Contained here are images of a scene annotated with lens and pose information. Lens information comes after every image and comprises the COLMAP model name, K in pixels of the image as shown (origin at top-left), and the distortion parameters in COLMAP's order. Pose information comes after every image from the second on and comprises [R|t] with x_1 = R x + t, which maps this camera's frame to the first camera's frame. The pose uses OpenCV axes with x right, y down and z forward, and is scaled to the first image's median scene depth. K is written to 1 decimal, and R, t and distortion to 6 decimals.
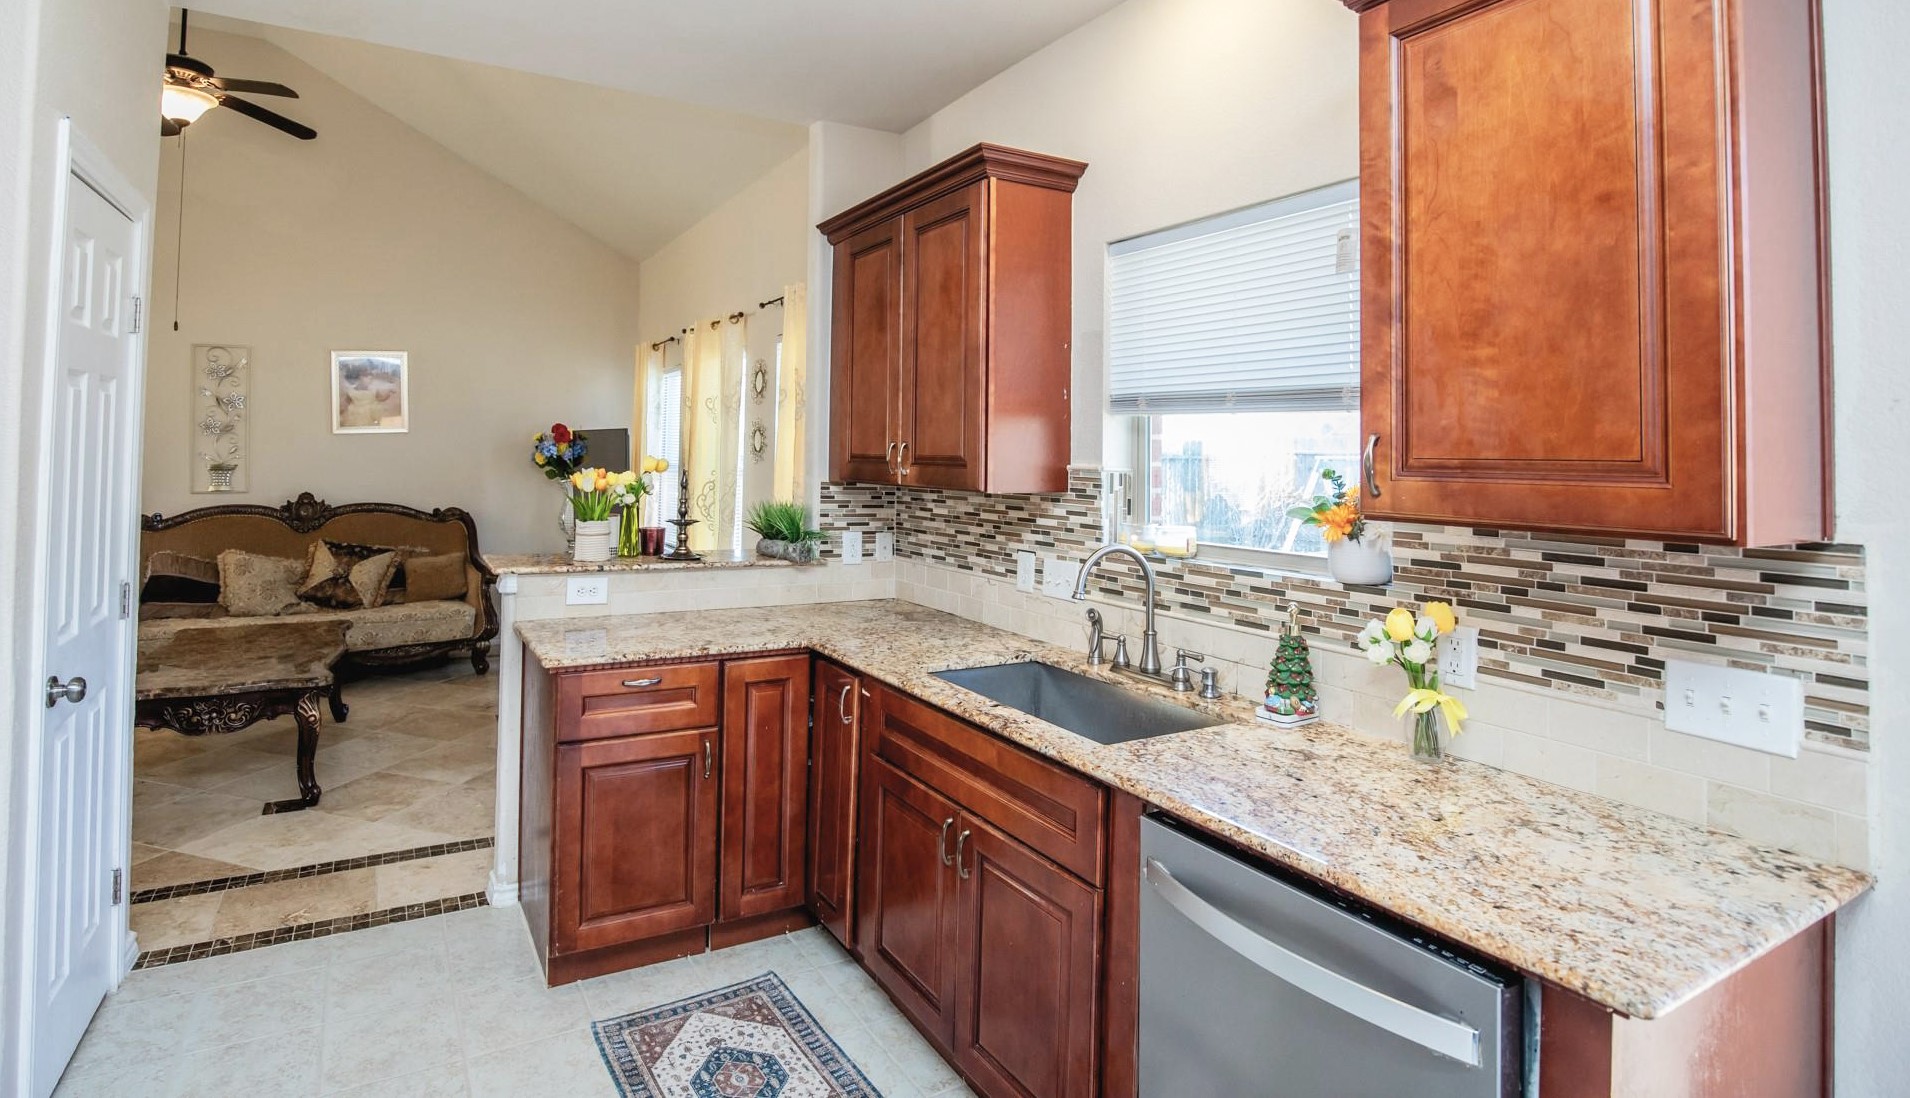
lens RADIAL K [[948.8, 0, 877.9], [0, 948.8, 430.6], [0, 0, 1]] dist [-0.019173, 0.000512]
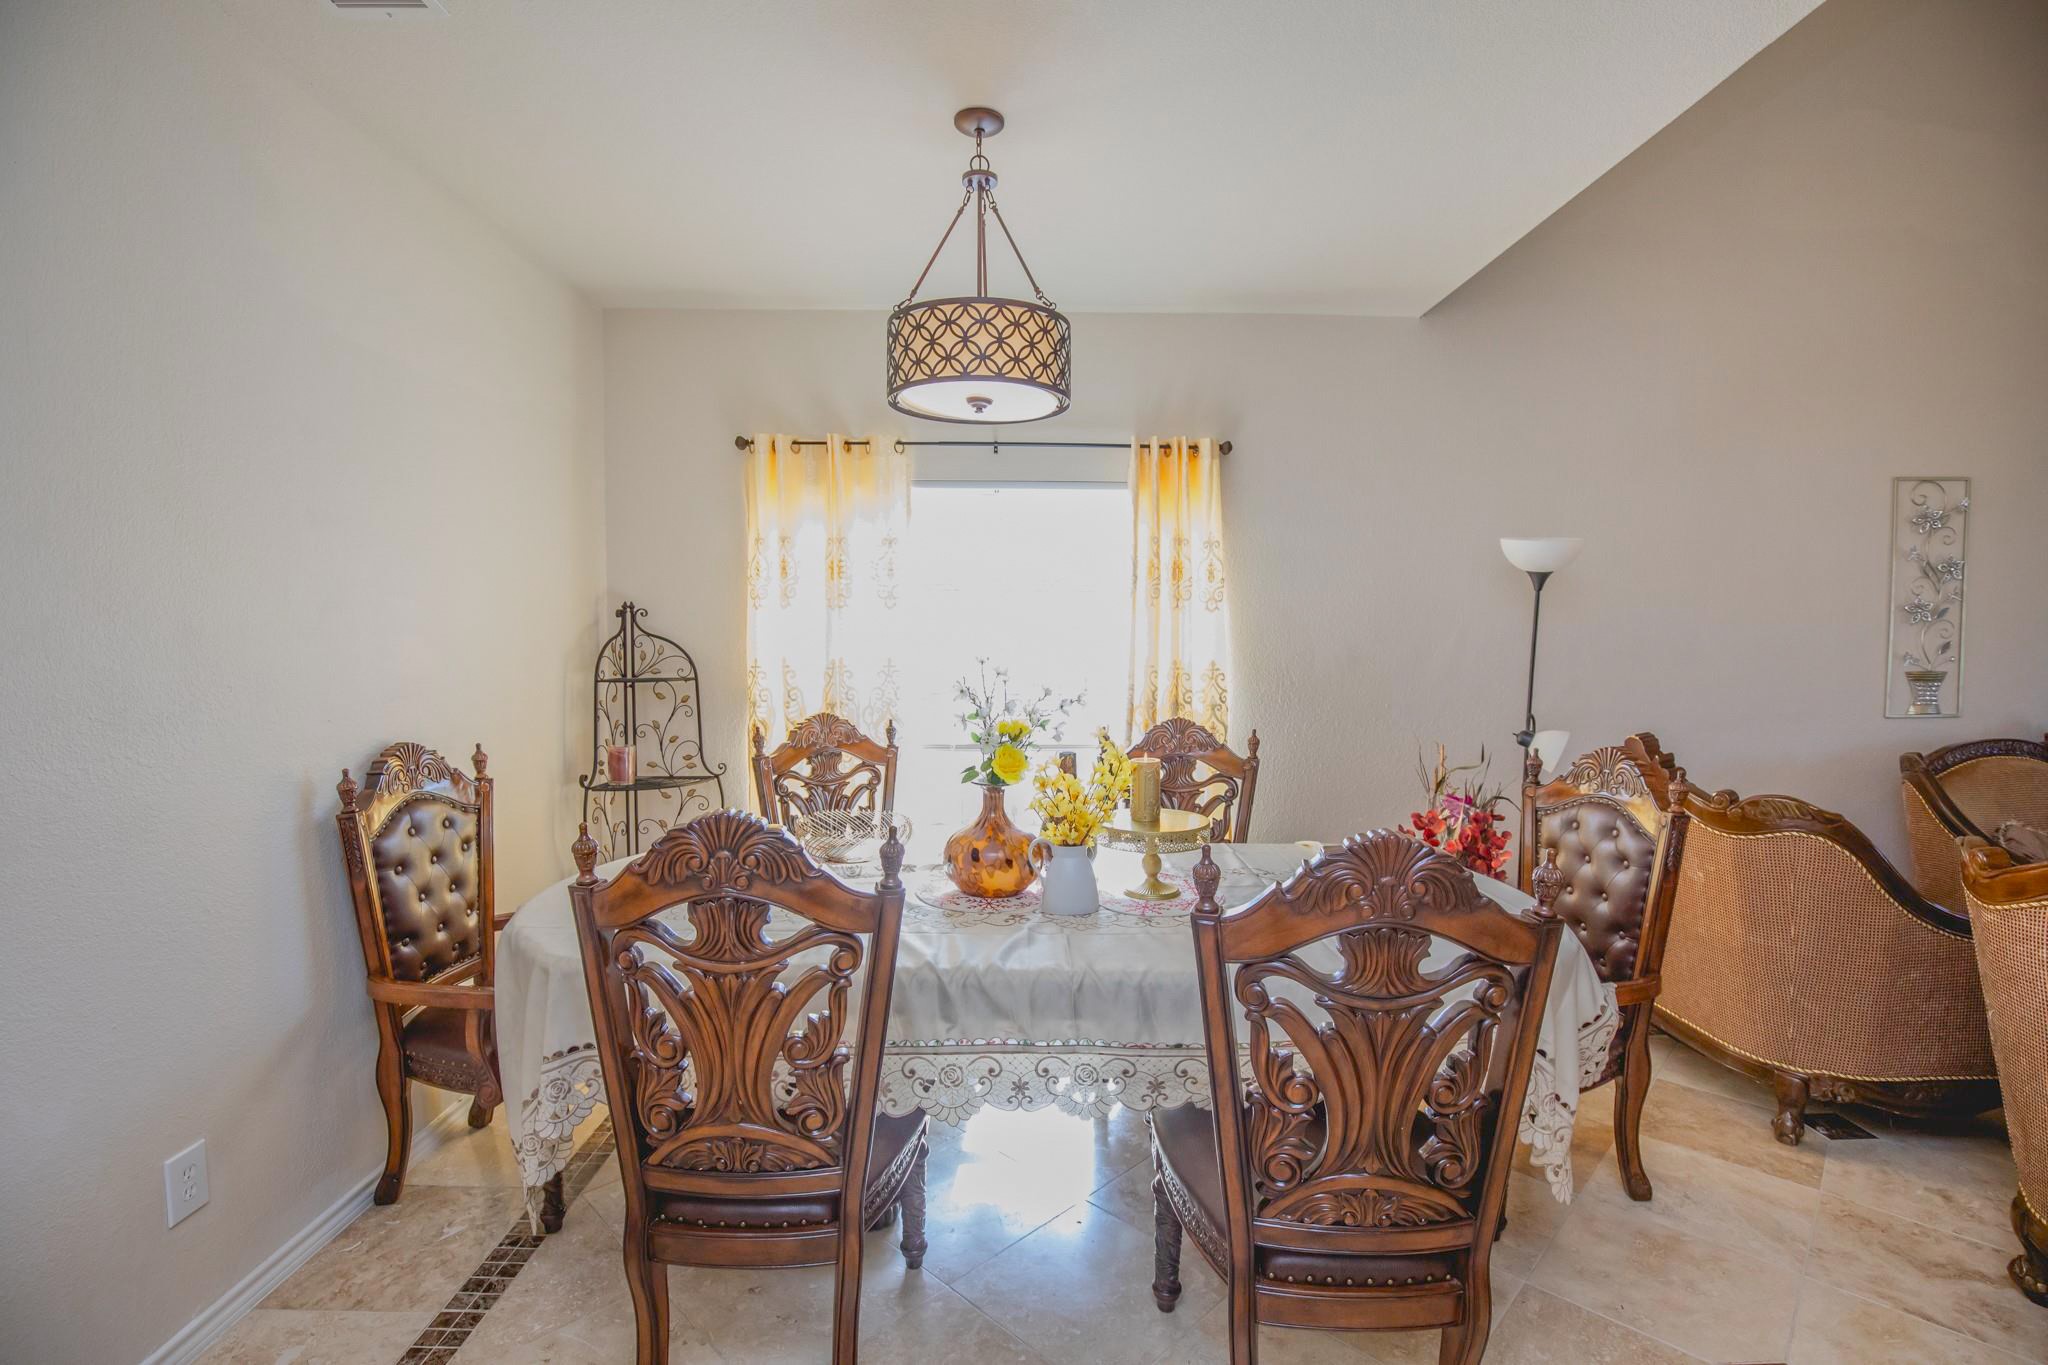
lens RADIAL K [[940.7, 0, 1045.3], [0, 940.7, 681.4], [0, 0, 1]] dist [-0.021118, 0.003297]
pose [[0.894546, -0.007160, -0.446919, -2.303470], [0.017756, 0.999652, 0.019525, 0.050107], [0.446623, -0.025401, 0.894361, 0.475709]]
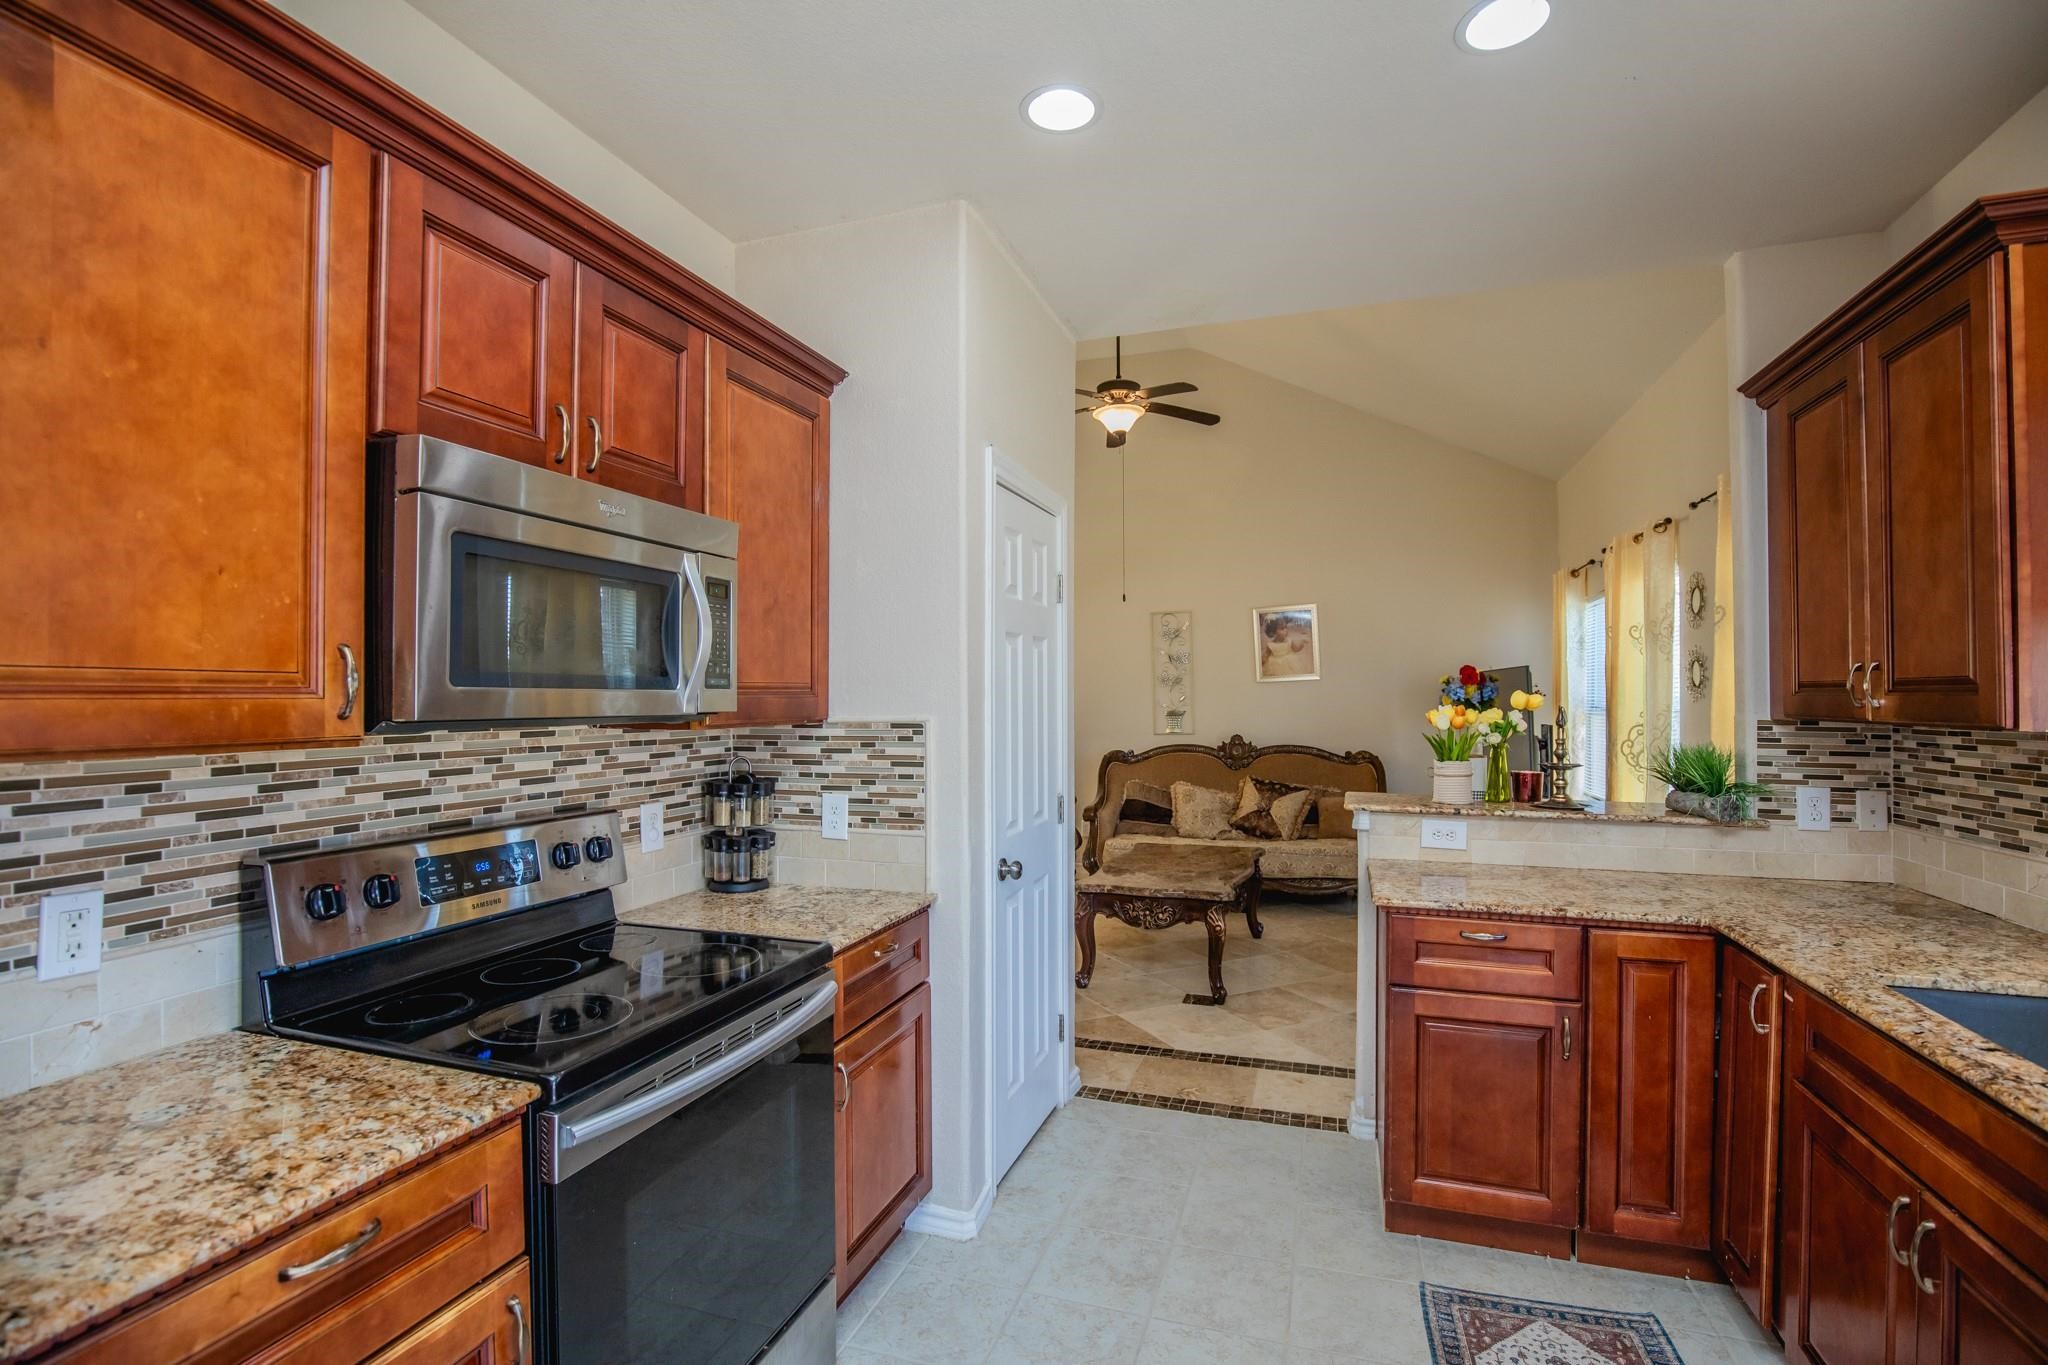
lens RADIAL K [[940.7, 0, 1012.3], [0, 940.7, 695.6], [0, 0, 1]] dist [-0.021118, 0.003297]
pose [[0.687620, -0.019107, -0.725819, 0.082903], [0.031237, 0.999507, 0.003281, 0.014814], [0.725398, -0.024929, 0.687878, 0.050253]]
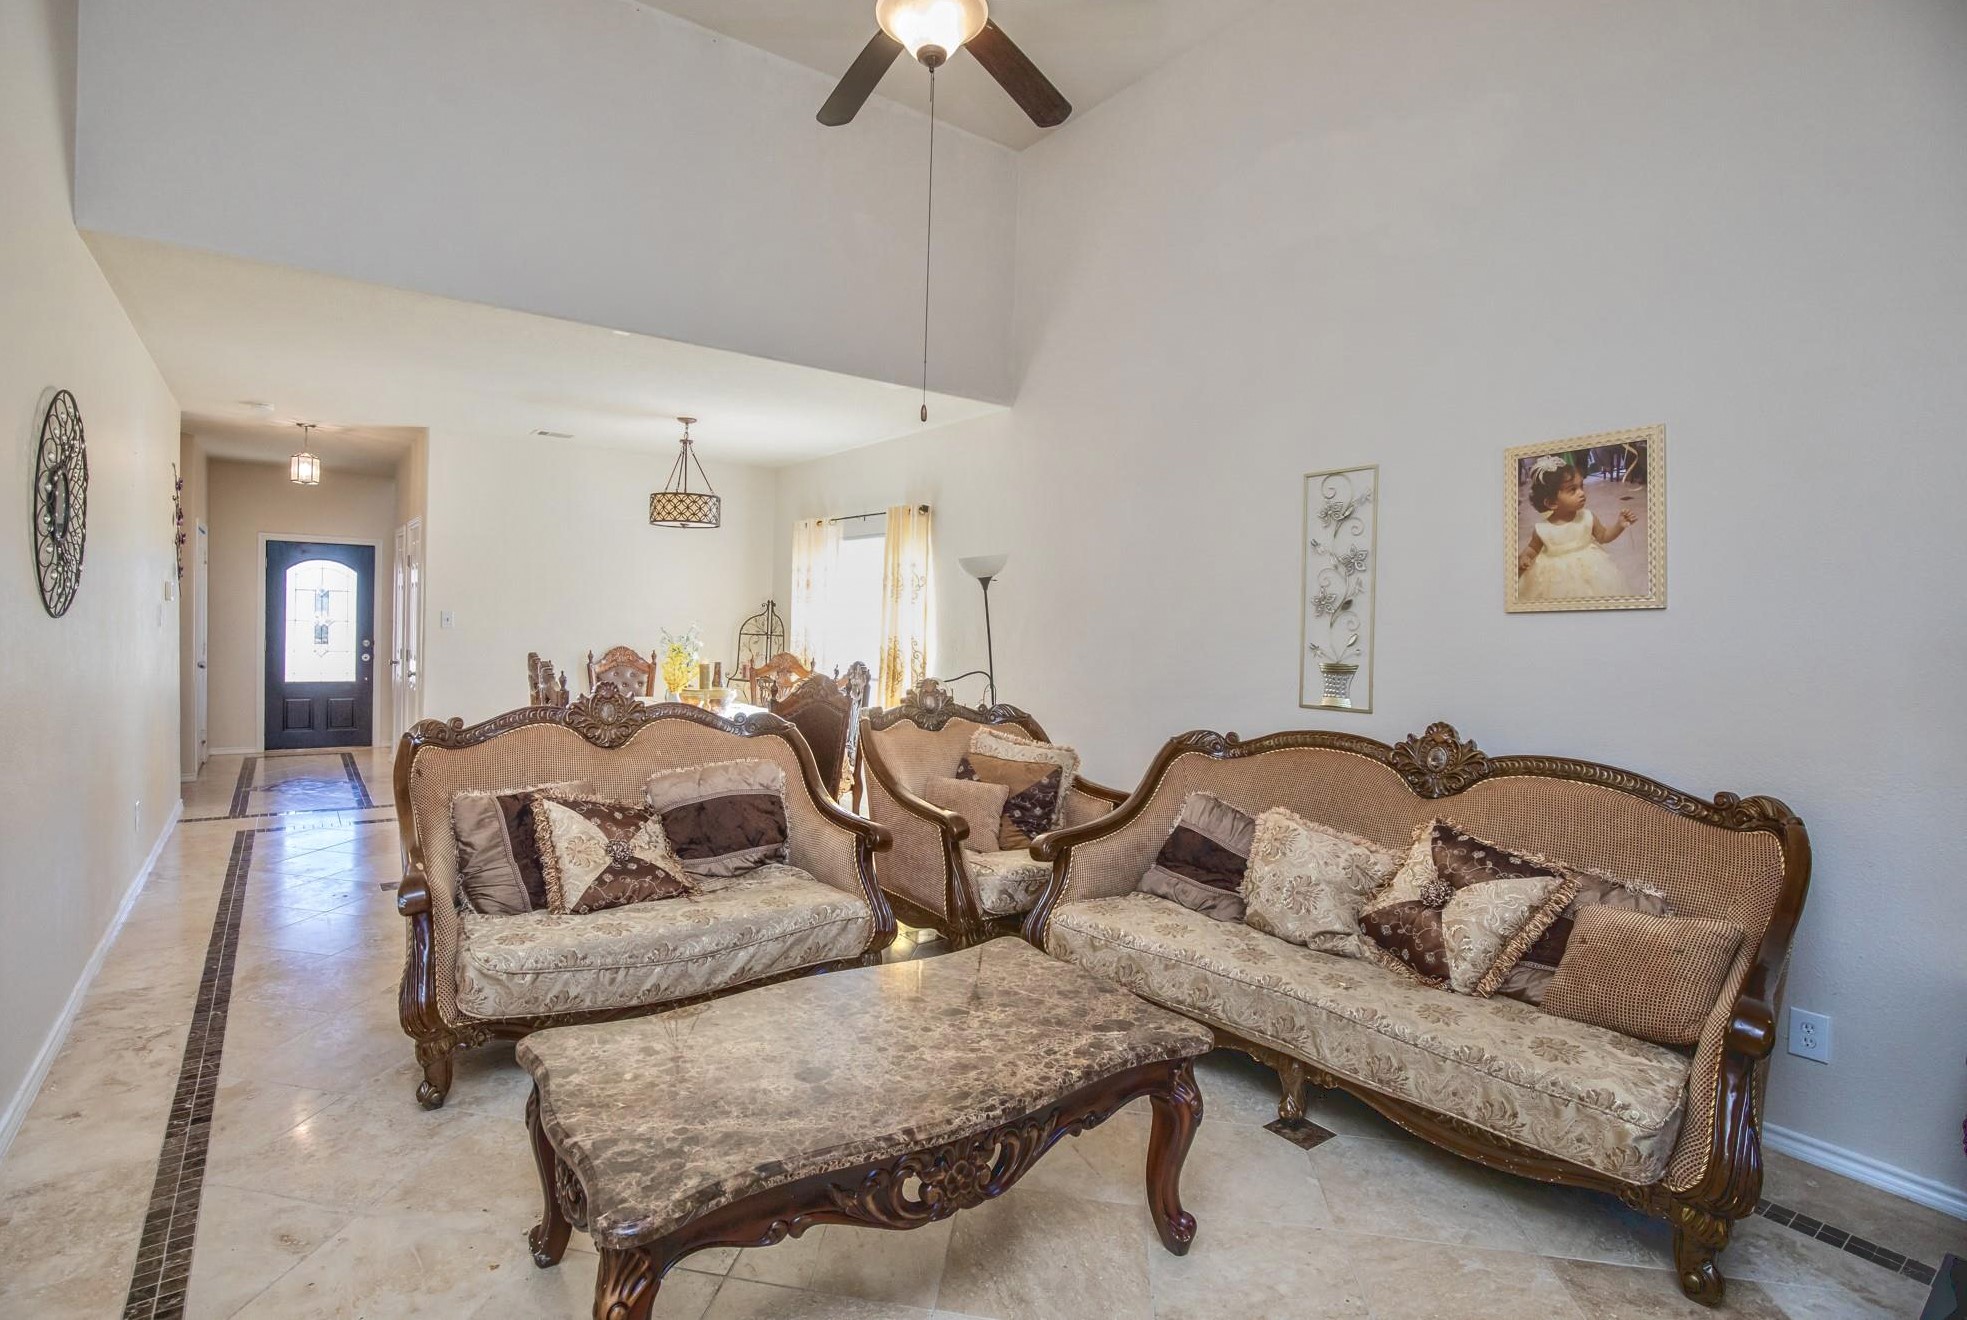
lens RADIAL K [[903.5, 0, 965.9], [0, 903.5, 663.7], [0, 0, 1]] dist [-0.021118, 0.003297]
pose [[0.168446, 0.043348, -0.984757, -0.373038], [-0.001636, 0.999043, 0.043697, 0.025581], [0.985710, -0.005750, 0.168355, 1.600890]]
